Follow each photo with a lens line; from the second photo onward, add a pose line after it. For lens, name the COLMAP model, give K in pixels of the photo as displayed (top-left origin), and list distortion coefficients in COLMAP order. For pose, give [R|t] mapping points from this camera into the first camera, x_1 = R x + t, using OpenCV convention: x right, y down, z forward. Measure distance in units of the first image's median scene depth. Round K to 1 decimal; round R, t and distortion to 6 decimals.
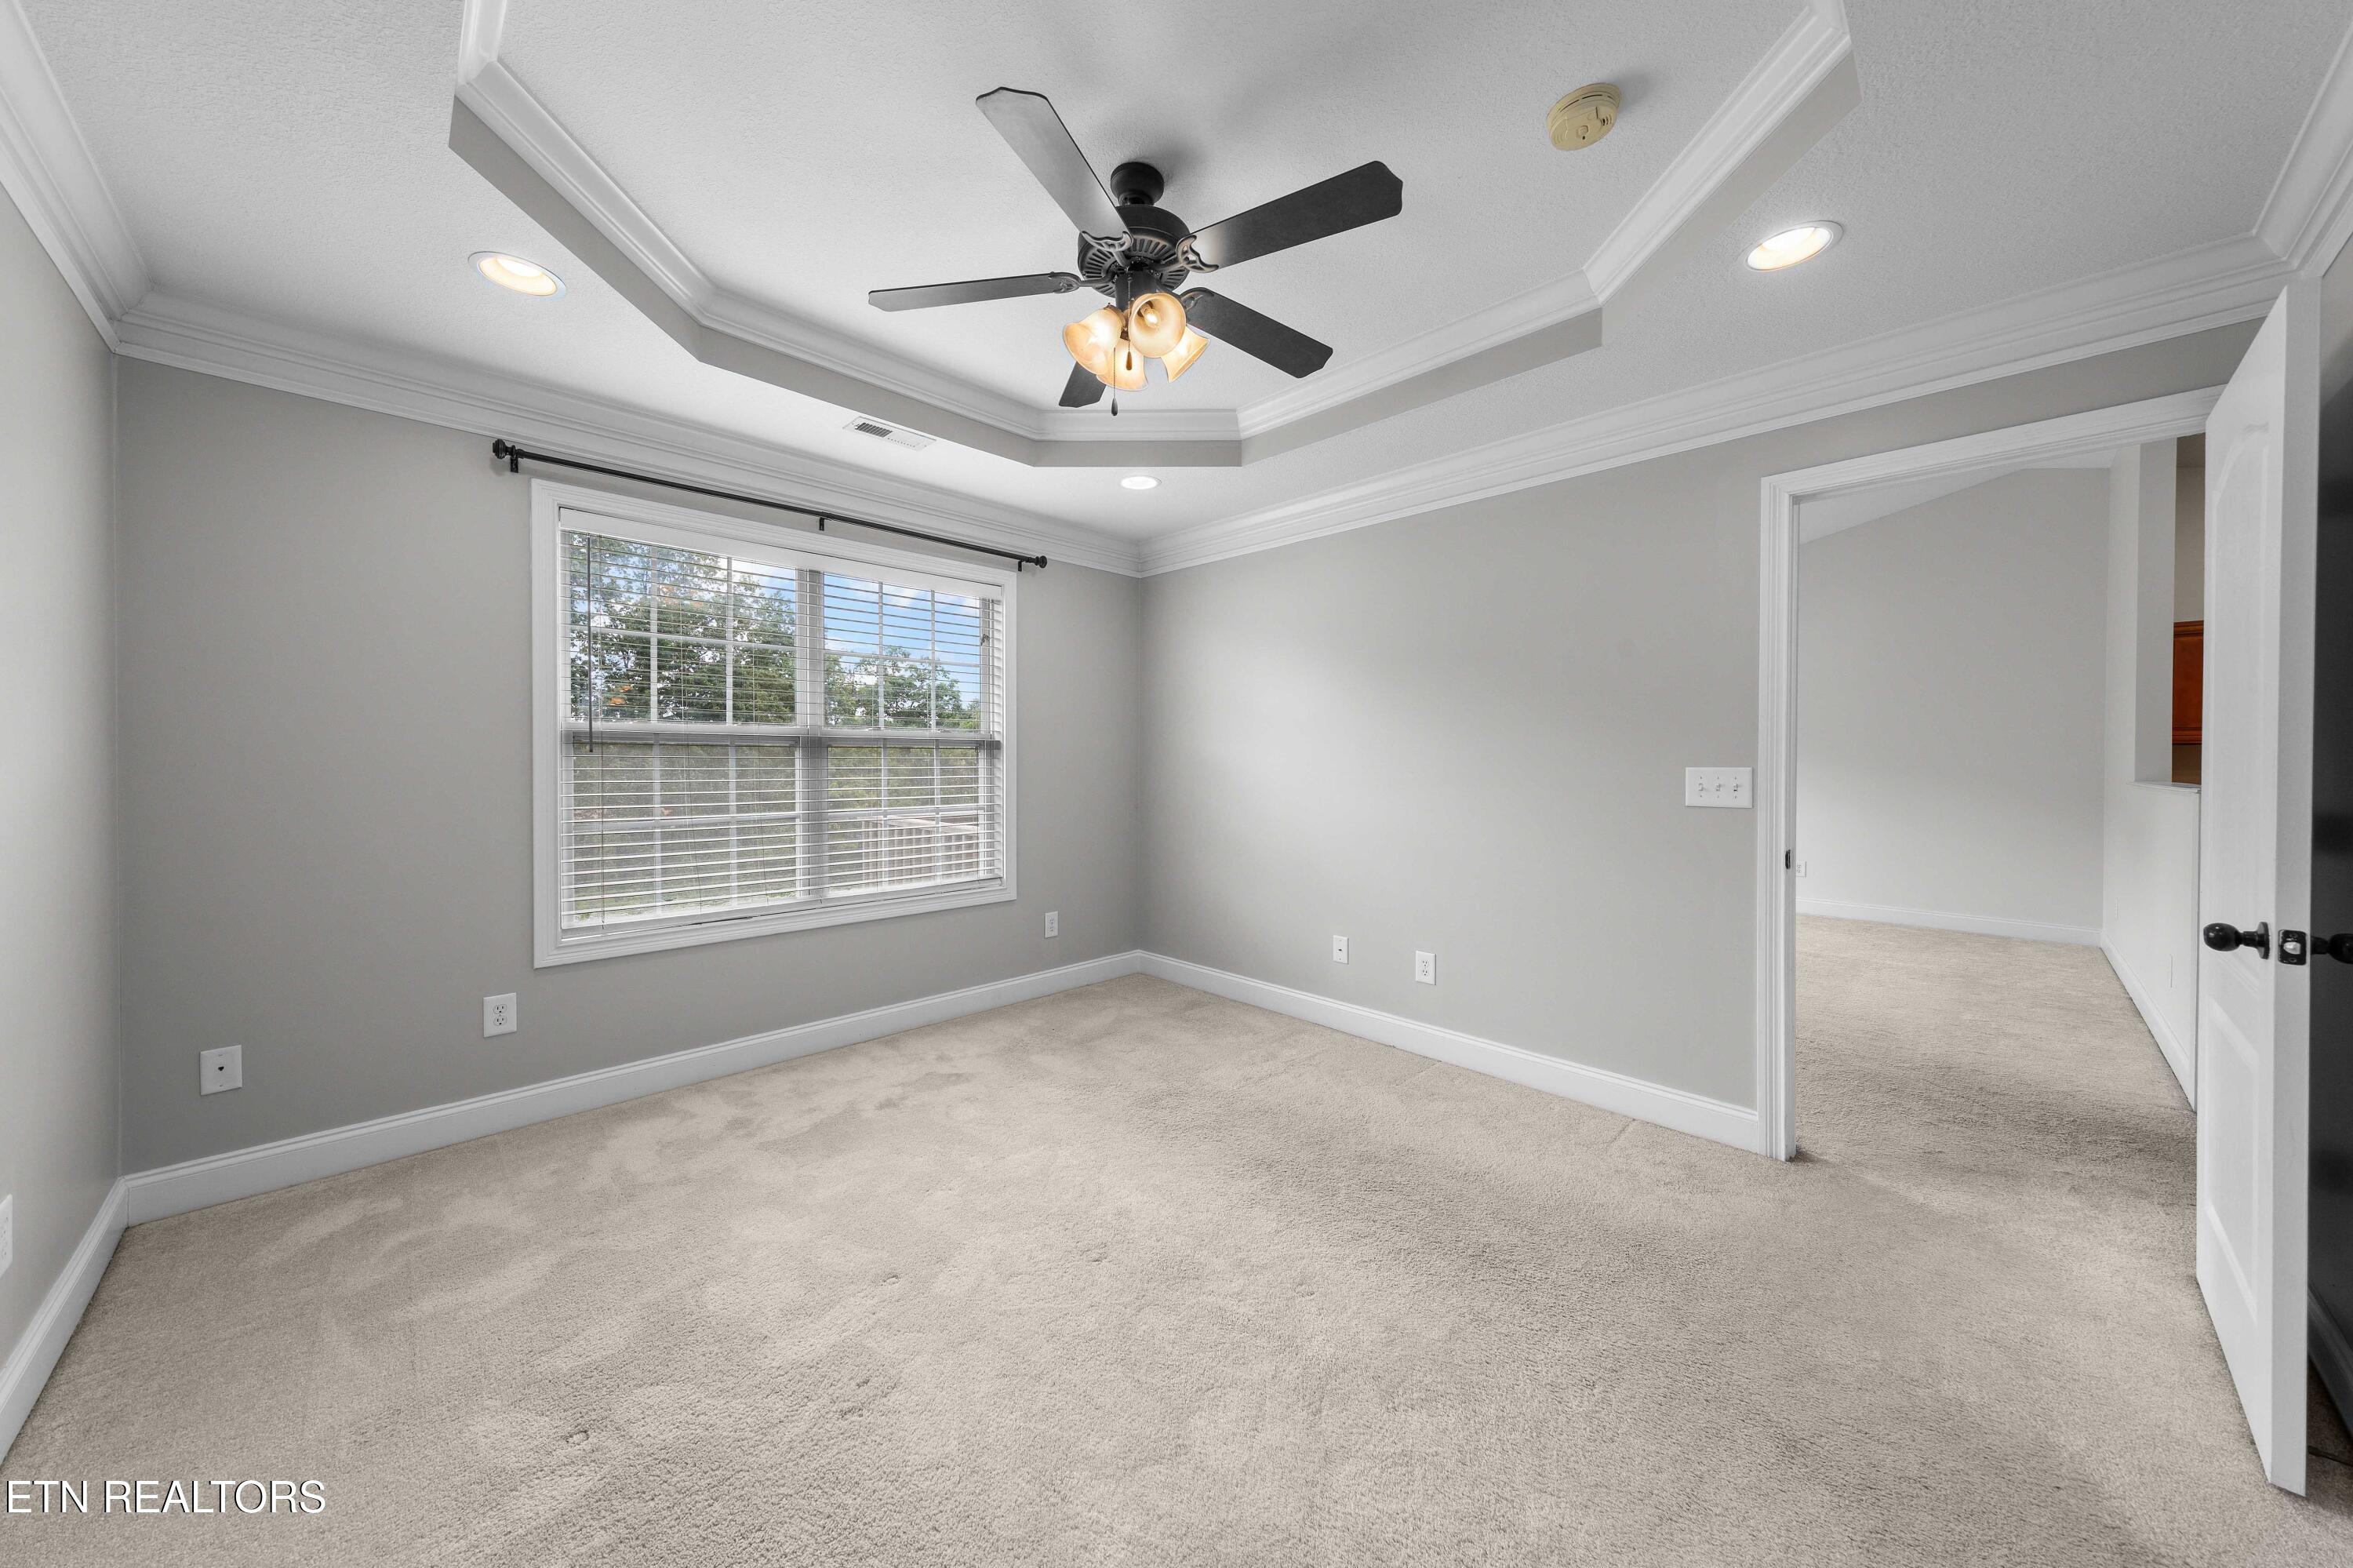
lens RADIAL K [[815.8, 0, 1173.9], [0, 815.8, 773.3], [0, 0, 1]] dist [0.015536, 0.000016]
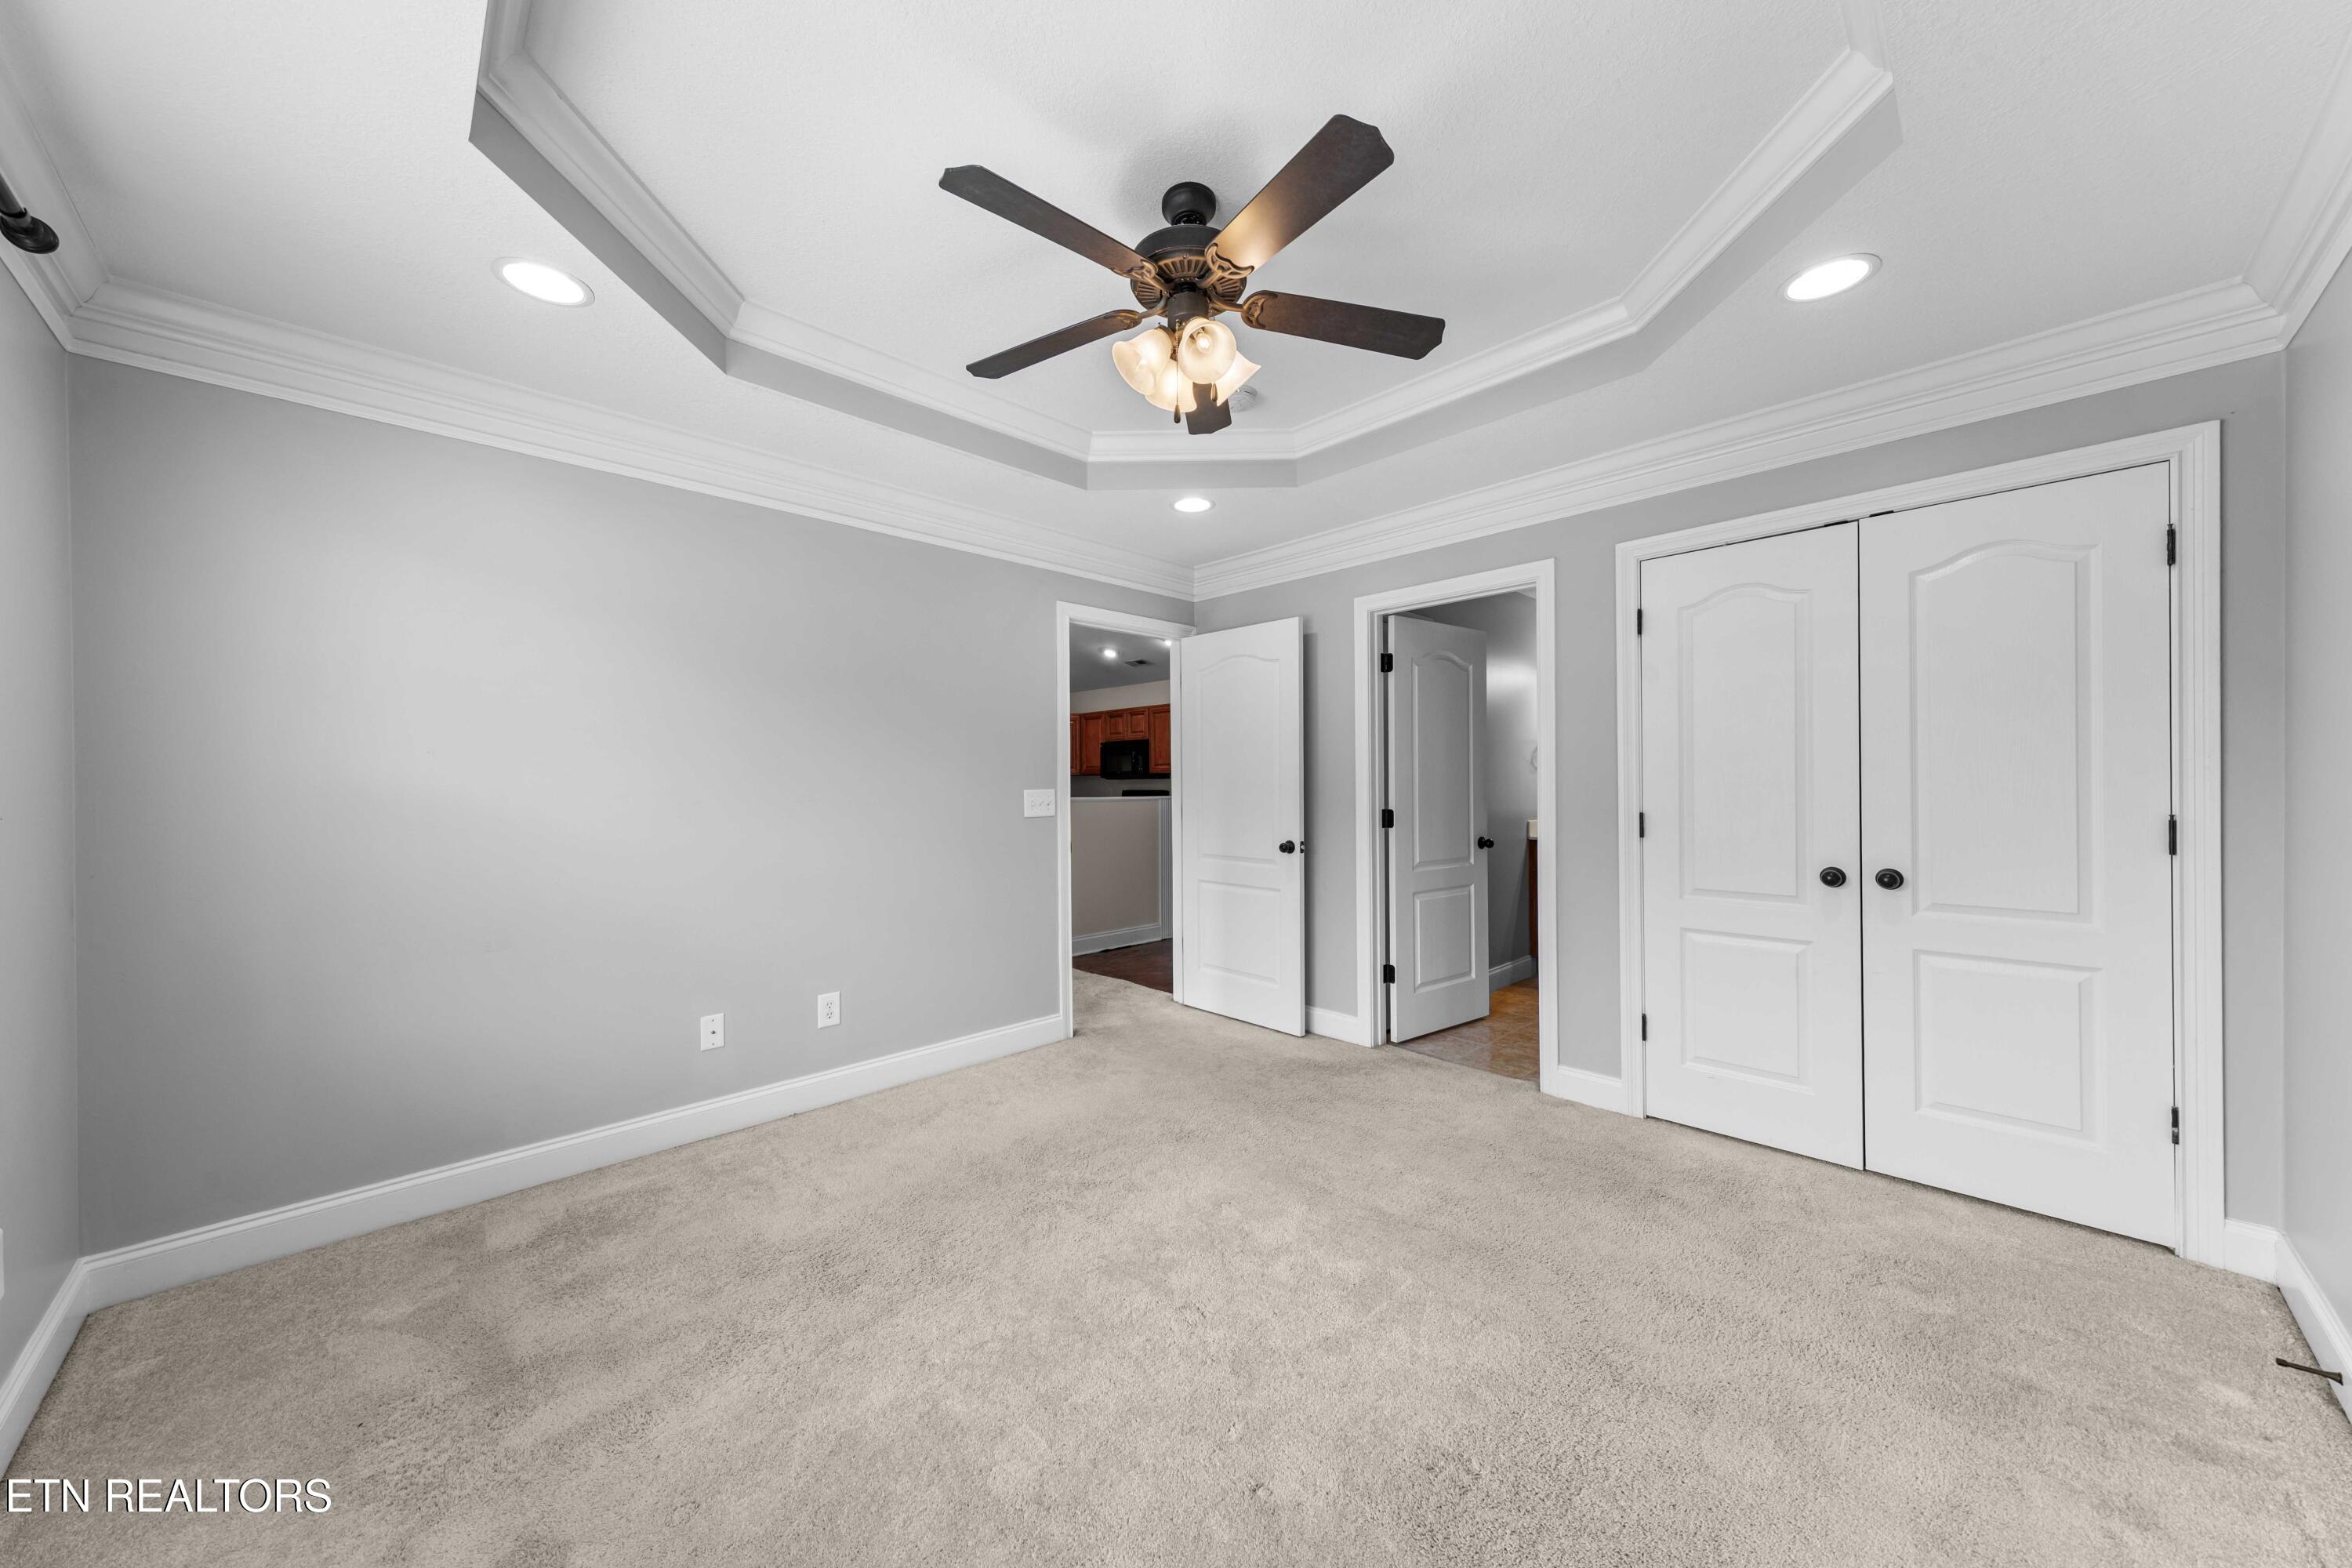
lens RADIAL K [[800.9, 0, 1179.1], [0, 800.9, 794.4], [0, 0, 1]] dist [-0.001284, -0.000087]
pose [[-0.007146, -0.018216, 0.999809, -0.666511], [0.022002, 0.999589, 0.018369, -0.016831], [-0.999732, 0.022129, -0.006742, 0.670423]]
